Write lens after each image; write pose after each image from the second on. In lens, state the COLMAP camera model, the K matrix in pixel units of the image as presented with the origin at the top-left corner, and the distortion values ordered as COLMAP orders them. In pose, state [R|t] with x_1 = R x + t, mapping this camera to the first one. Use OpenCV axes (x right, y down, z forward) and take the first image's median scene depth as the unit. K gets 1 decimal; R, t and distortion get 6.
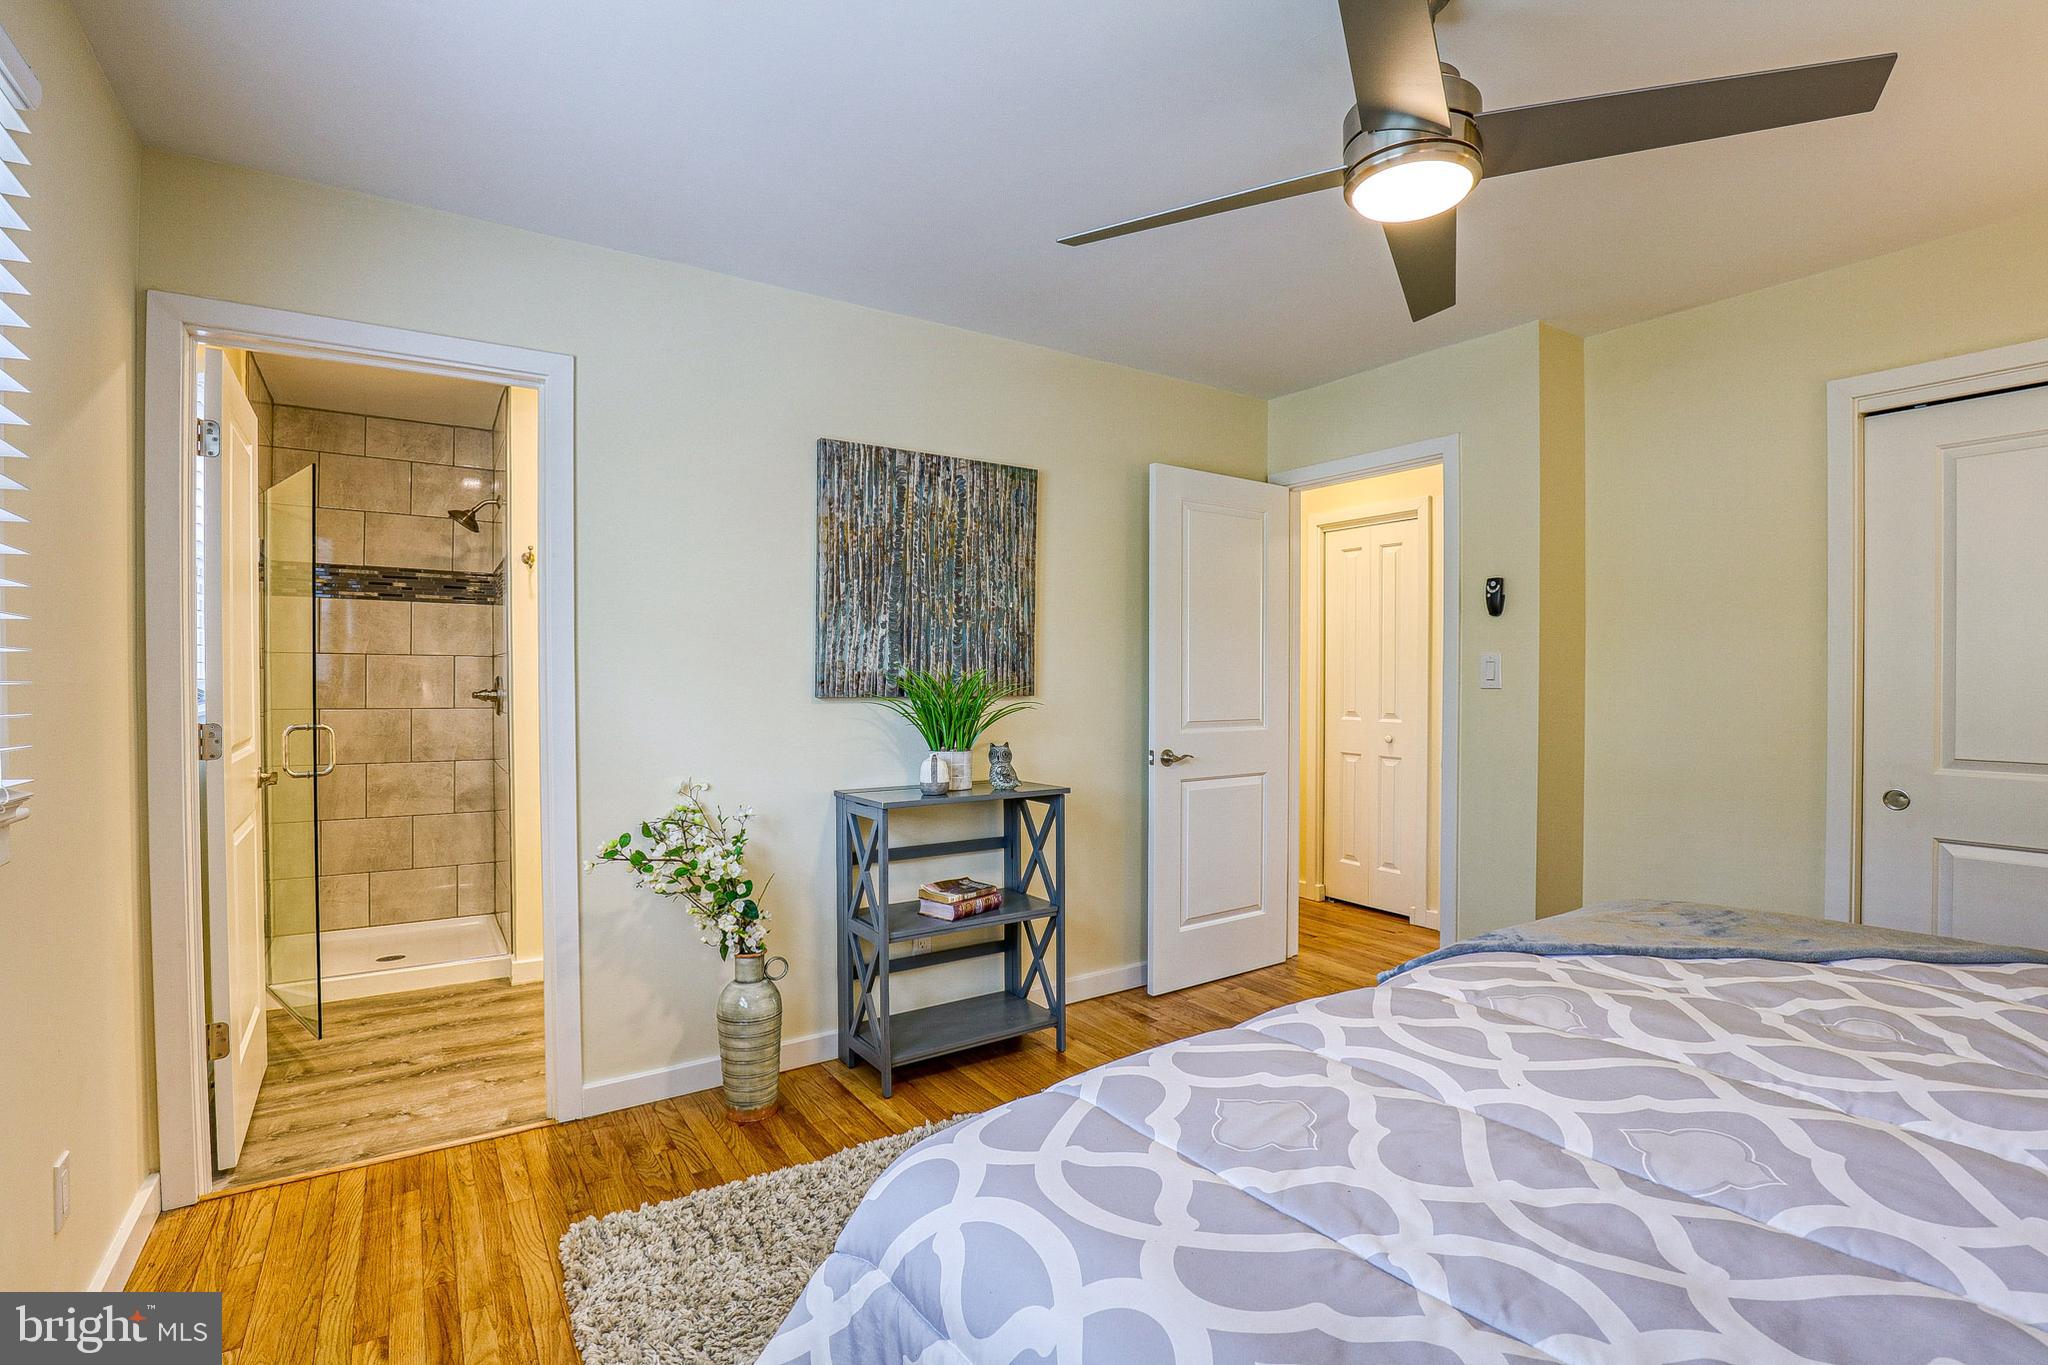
lens RADIAL K [[943.1, 0, 1042.0], [0, 943.1, 684.9], [0, 0, 1]] dist [-0.032183, 0.000239]
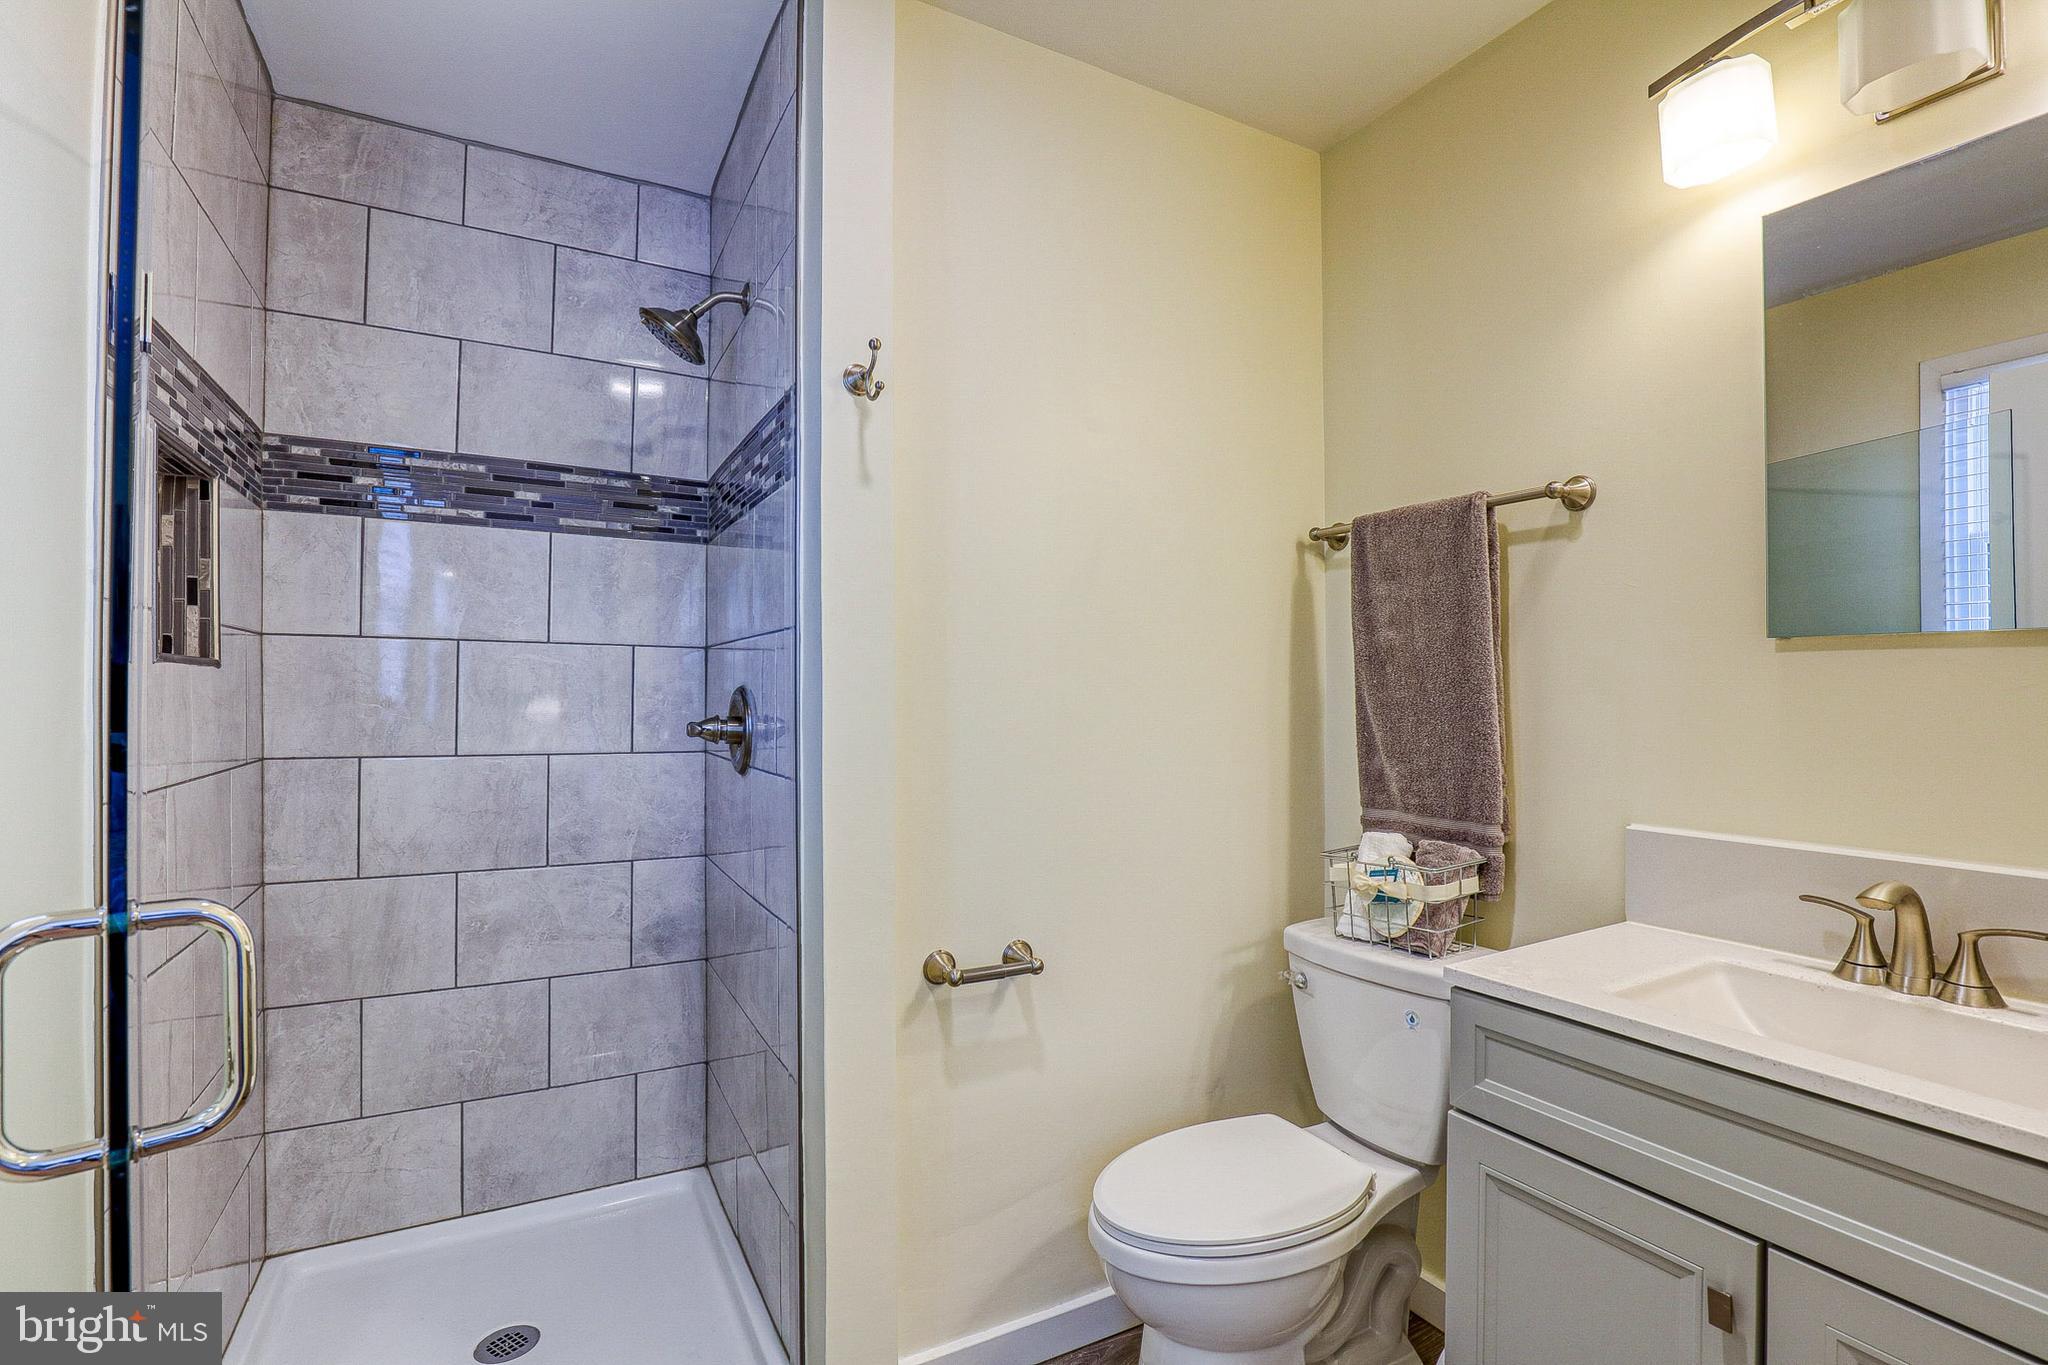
lens RADIAL K [[943.1, 0, 1042.0], [0, 943.1, 684.9], [0, 0, 1]] dist [-0.032183, 0.000239]
pose [[0.996706, -0.000550, -0.081093, -0.390527], [-0.000799, 0.999862, -0.016606, -0.002747], [0.081091, 0.016616, 0.996568, 0.546206]]
